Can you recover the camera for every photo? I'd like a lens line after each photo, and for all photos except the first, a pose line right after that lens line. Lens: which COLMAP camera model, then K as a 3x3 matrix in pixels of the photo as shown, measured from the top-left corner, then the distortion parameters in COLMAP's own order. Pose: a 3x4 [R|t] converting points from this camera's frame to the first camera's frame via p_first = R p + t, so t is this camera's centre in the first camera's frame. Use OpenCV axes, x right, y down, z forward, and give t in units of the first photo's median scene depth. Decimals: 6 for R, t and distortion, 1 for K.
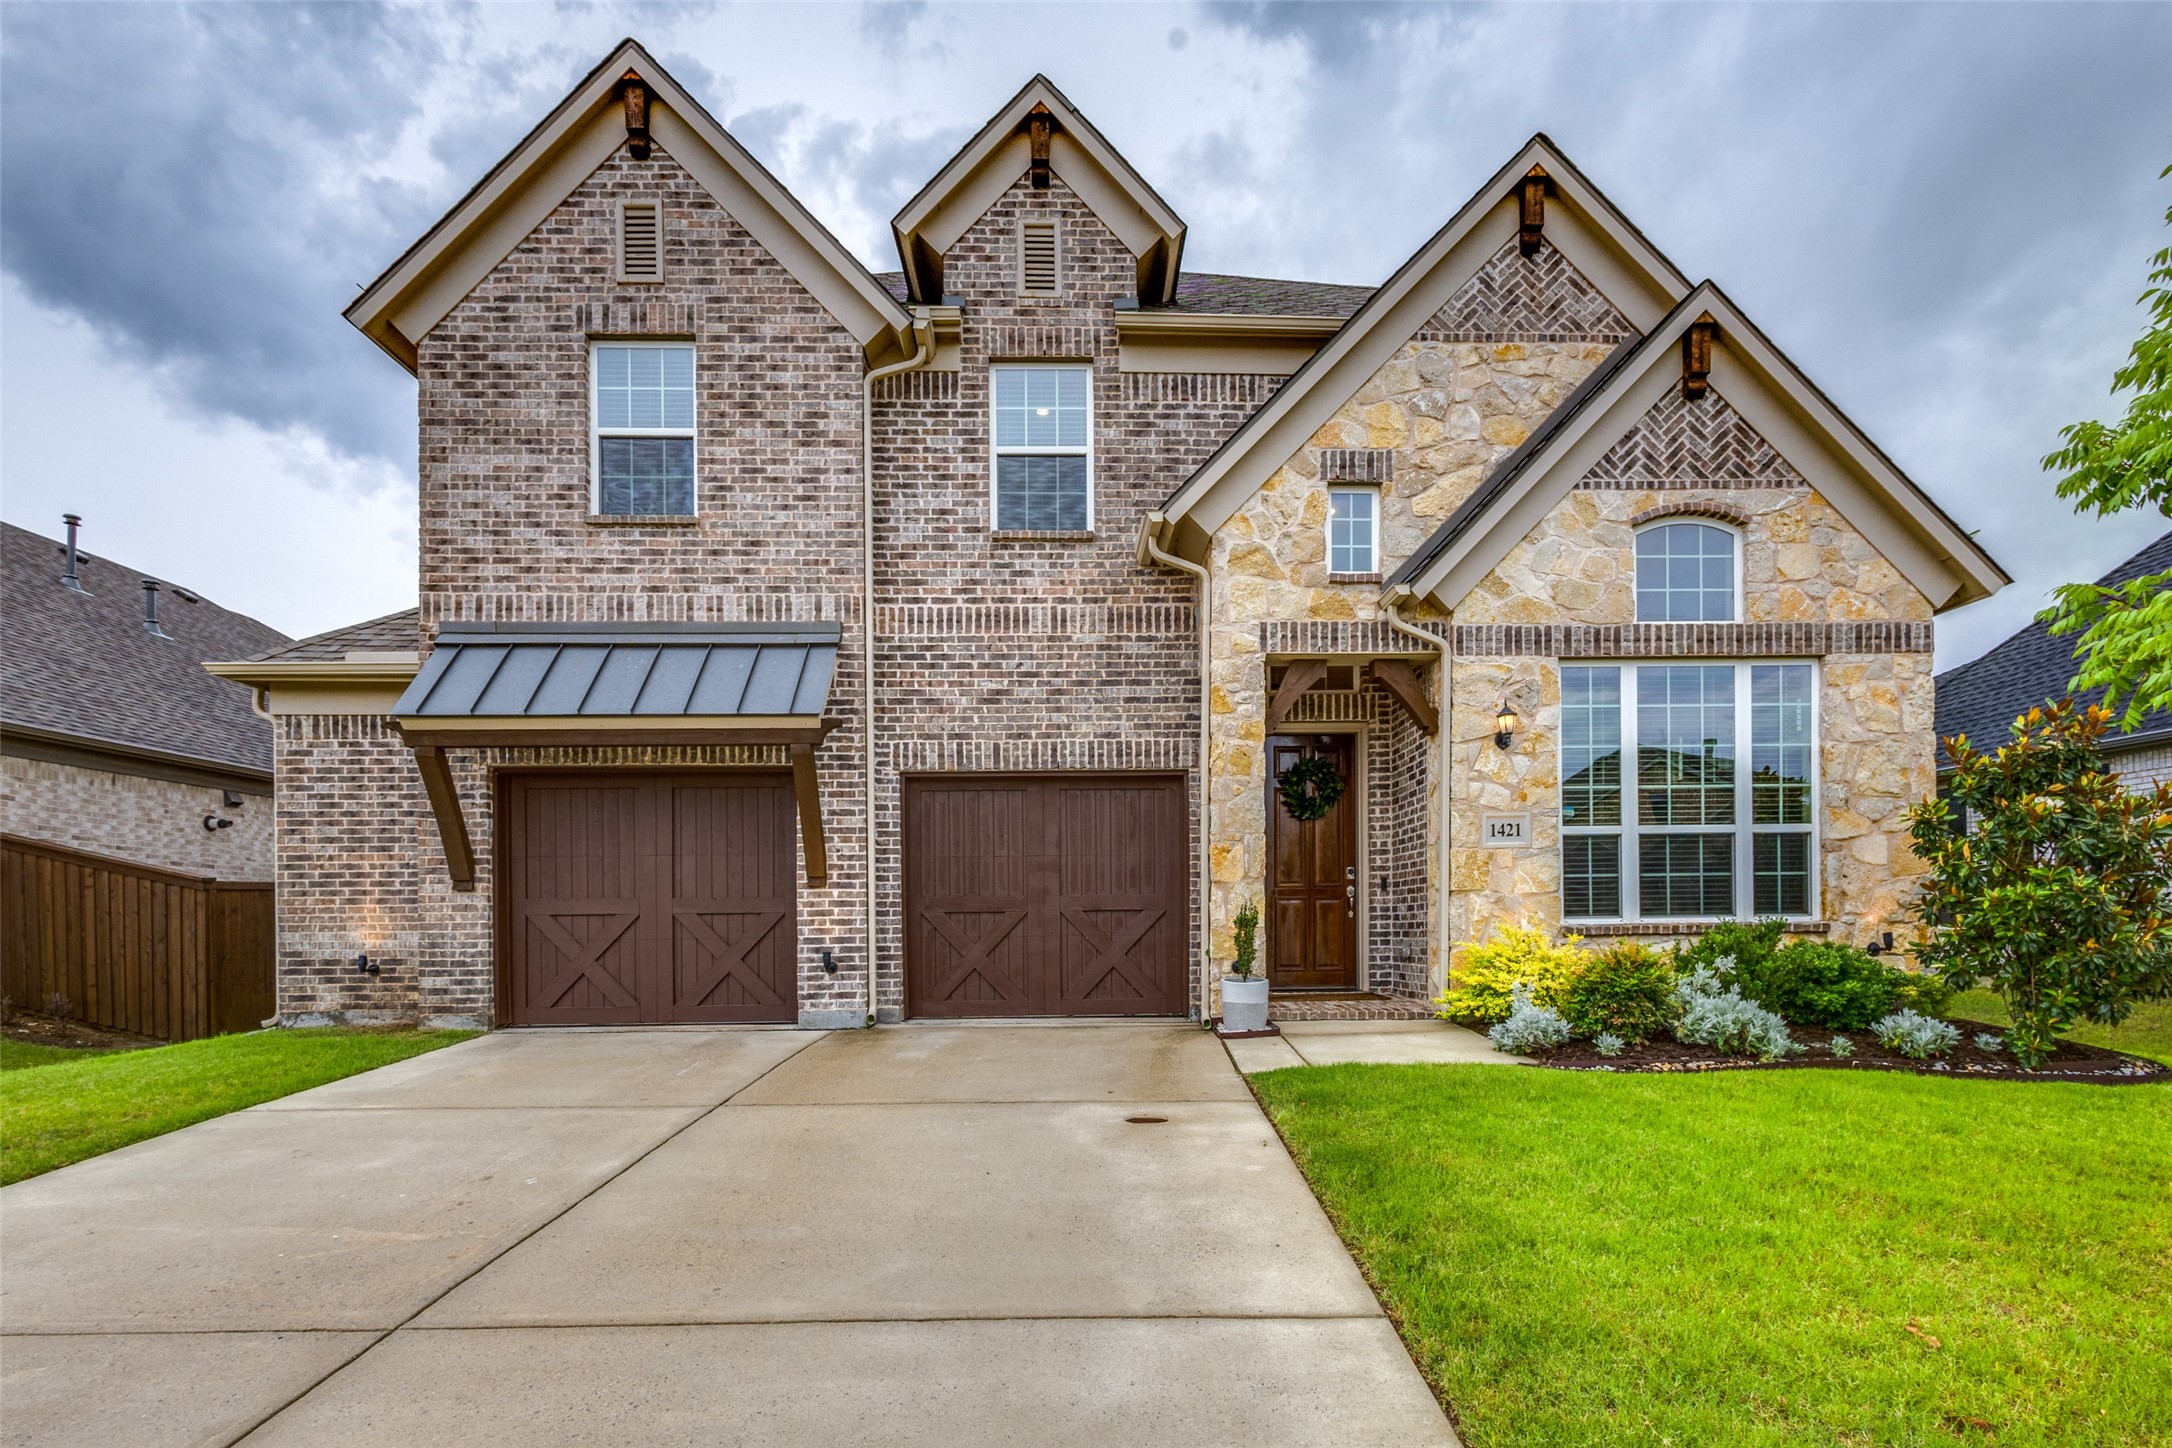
lens RADIAL K [[1033.1, 0, 1079.5], [0, 1033.1, 717.8], [0, 0, 1]] dist [0.006623, -0.000217]
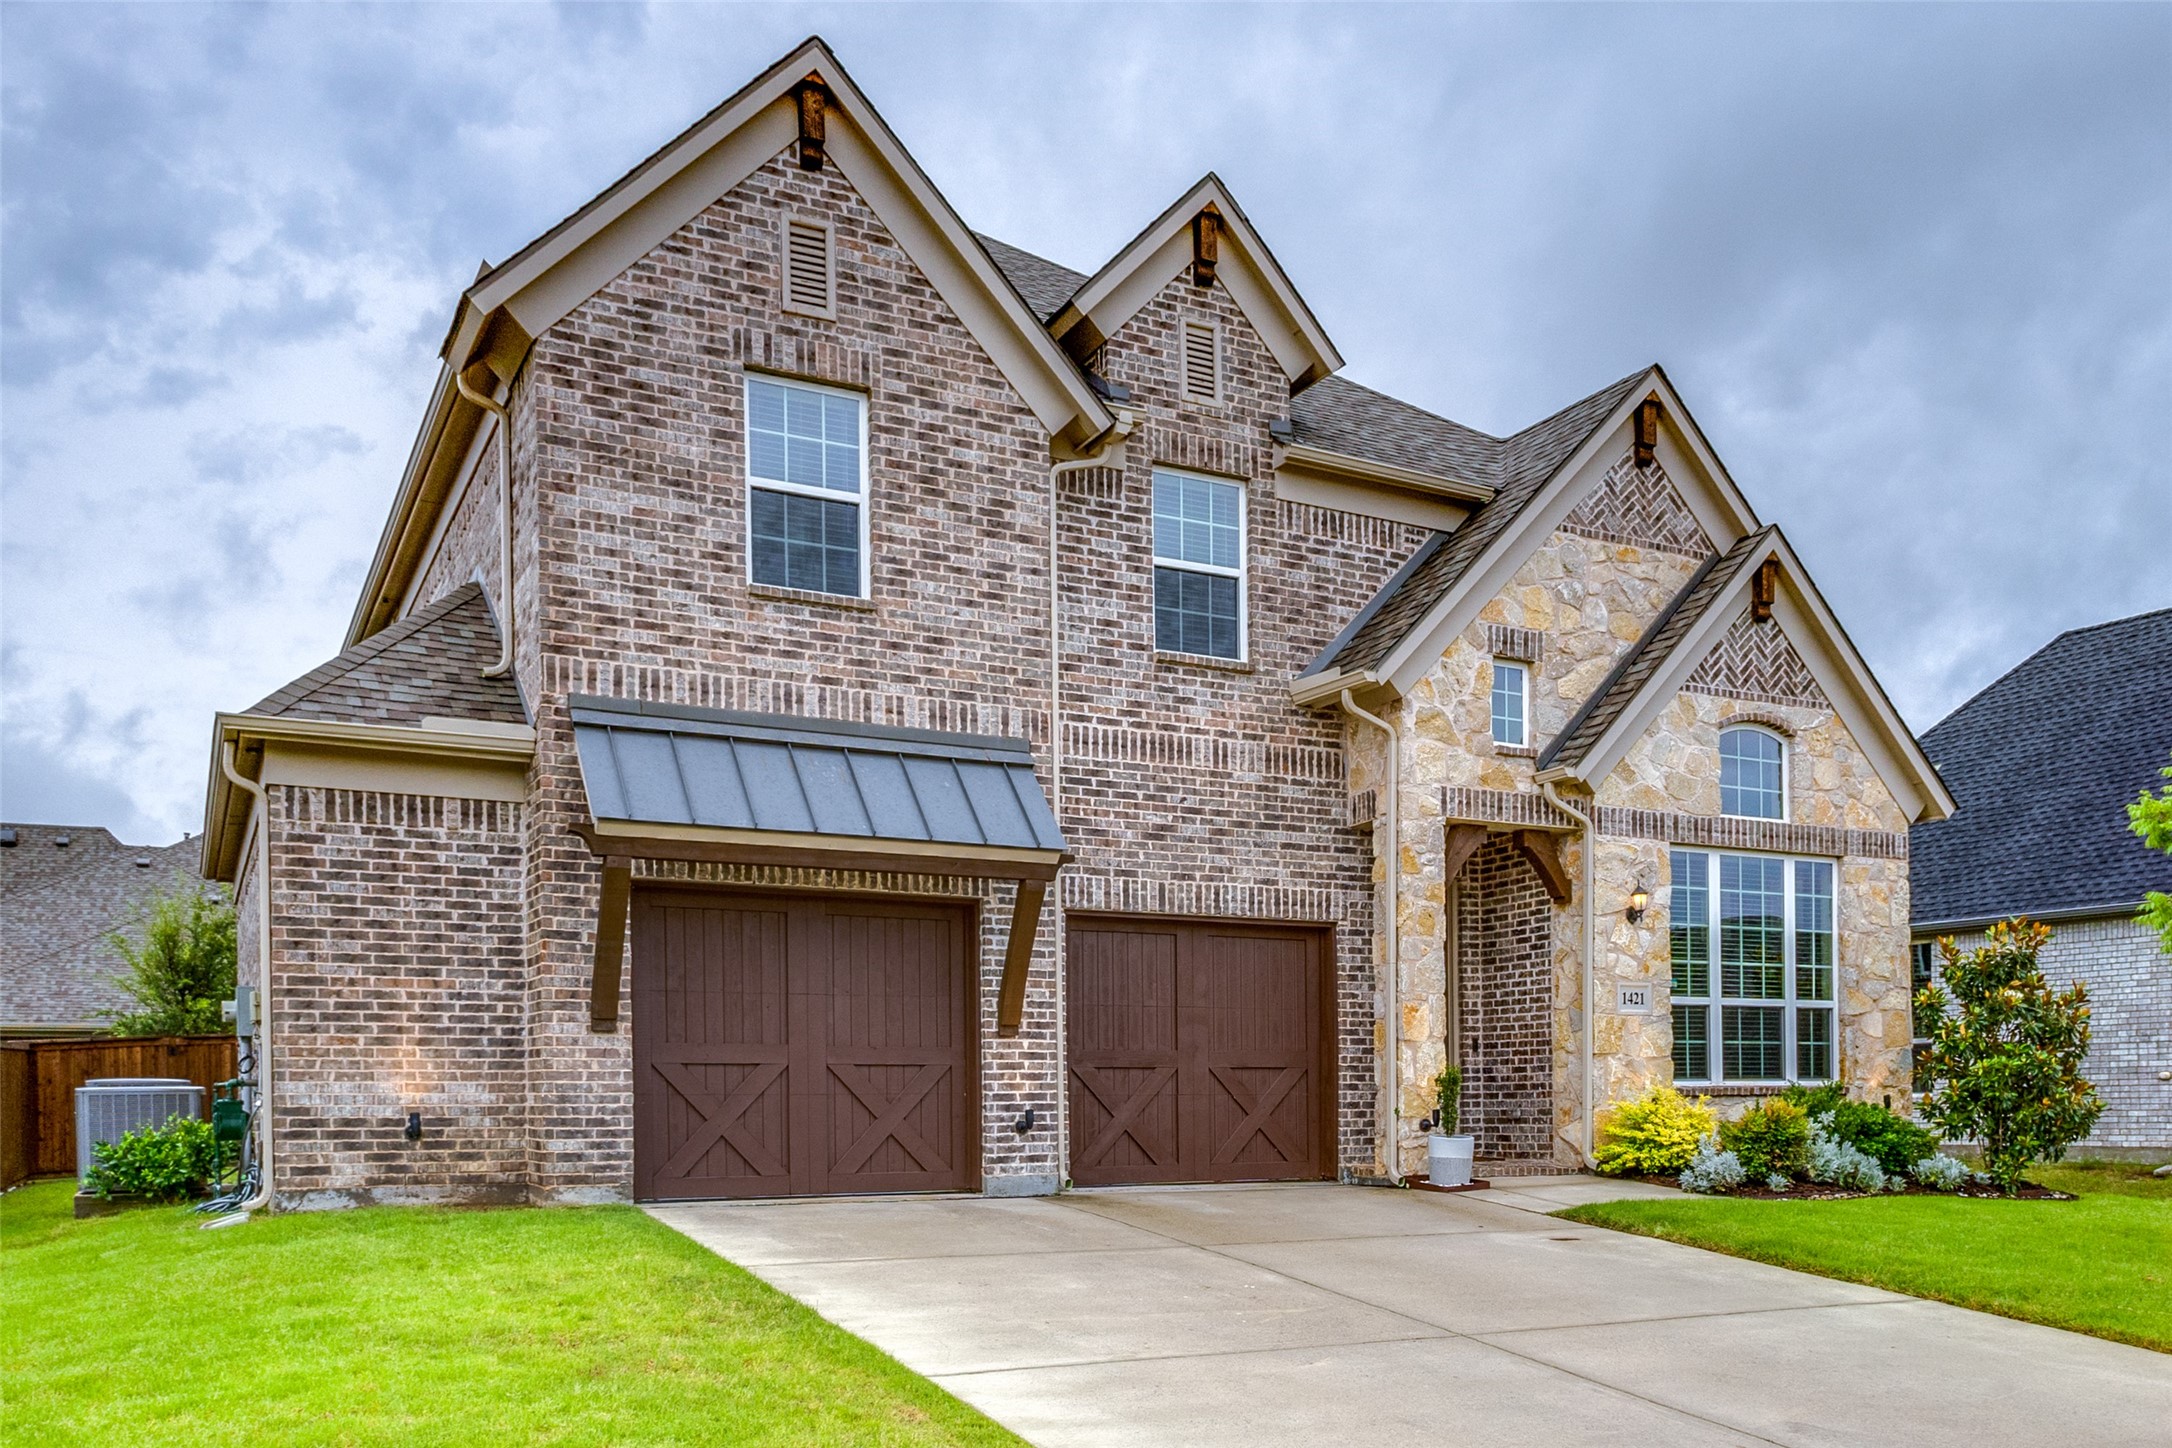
lens RADIAL K [[1713.2, 0, 1086.7], [0, 1713.2, 591.4], [0, 0, 1]] dist [0.002563, -0.001215]
pose [[0.905532, 0.126923, 0.404849, -0.783031], [-0.089097, 0.989815, -0.111030, -0.057164], [-0.414818, 0.064471, 0.907617, -0.384318]]
